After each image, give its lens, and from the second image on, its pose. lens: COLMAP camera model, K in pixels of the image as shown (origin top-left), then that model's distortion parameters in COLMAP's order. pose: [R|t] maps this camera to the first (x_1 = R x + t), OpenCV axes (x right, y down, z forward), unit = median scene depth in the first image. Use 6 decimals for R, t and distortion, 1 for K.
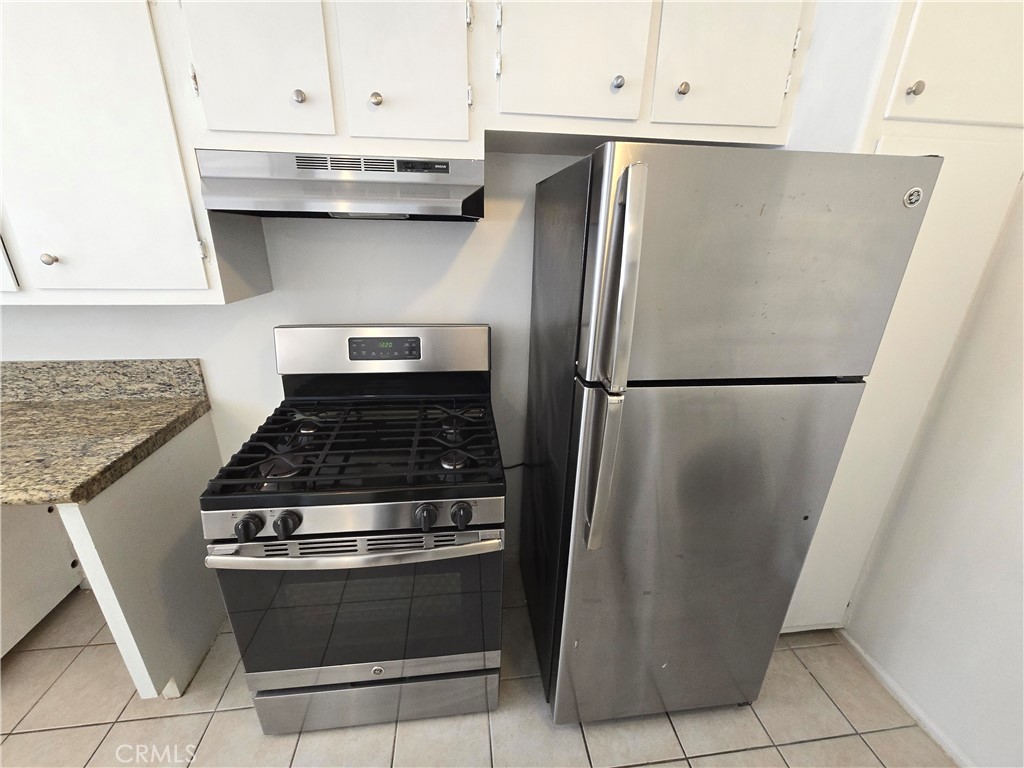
lens RADIAL K [[419.8, 0, 510.1], [0, 419.8, 383.5], [0, 0, 1]] dist [0.000310, -0.002444]
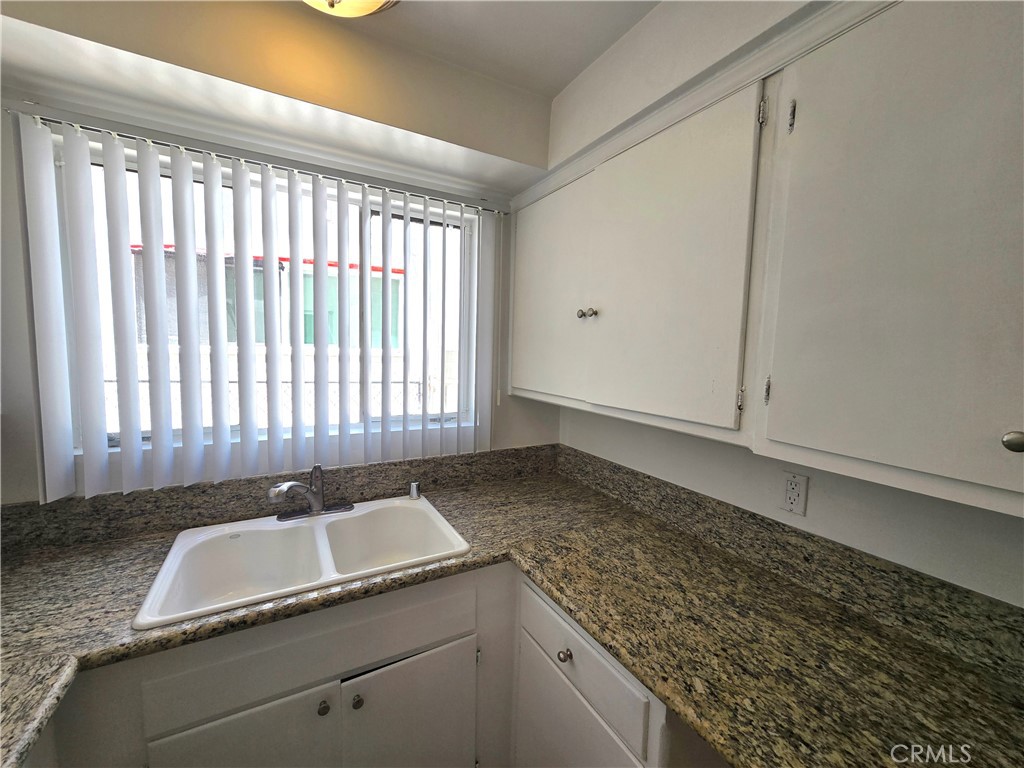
lens RADIAL K [[419.8, 0, 510.8], [0, 419.8, 382.7], [0, 0, 1]] dist [0.000310, -0.002444]
pose [[0.368565, 0.063012, -0.927464, -0.746409], [-0.336017, 0.939272, -0.069716, -0.071946], [0.866748, 0.337339, 0.367356, 0.142594]]
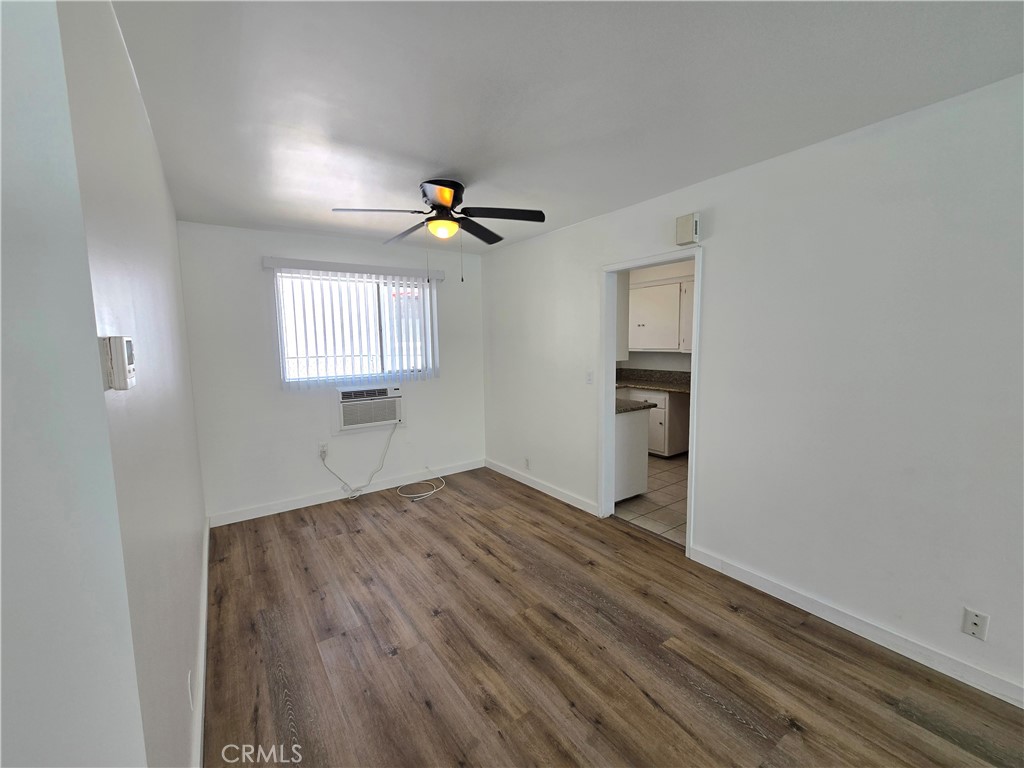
lens RADIAL K [[419.8, 0, 513.2], [0, 419.8, 386.3], [0, 0, 1]] dist [0.000310, -0.002444]
pose [[0.468609, 0.063076, -0.881151, 1.185329], [-0.274207, 0.958566, -0.077210, 0.762543], [0.839771, 0.277799, 0.466488, -1.930930]]
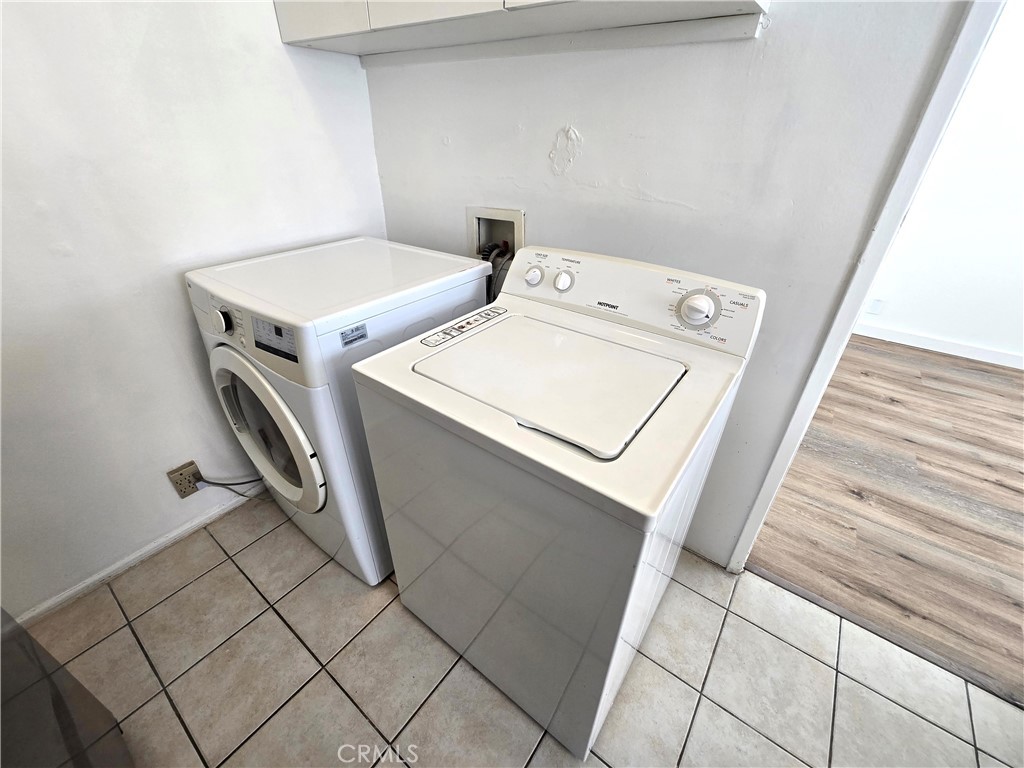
lens RADIAL K [[419.8, 0, 511.6], [0, 419.8, 385.6], [0, 0, 1]] dist [0.000310, -0.002444]
pose [[-0.715651, -0.385522, 0.582423, -0.124408], [0.216886, 0.669988, 0.709983, -0.022281], [-0.663931, 0.634420, -0.395863, 0.415379]]
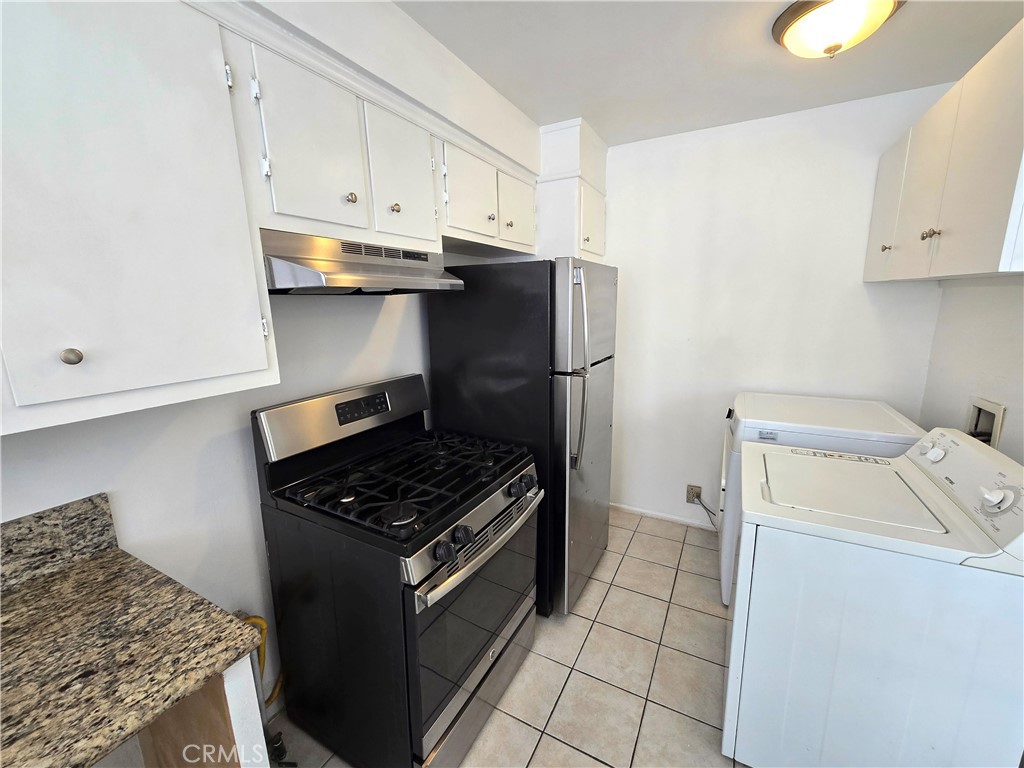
lens RADIAL K [[419.8, 0, 511.4], [0, 419.8, 384.2], [0, 0, 1]] dist [0.000310, -0.002444]
pose [[0.576834, -0.185798, 0.795451, -0.910506], [0.309664, 0.950843, -0.002464, -0.020430], [-0.755891, 0.247744, 0.606013, 0.039389]]
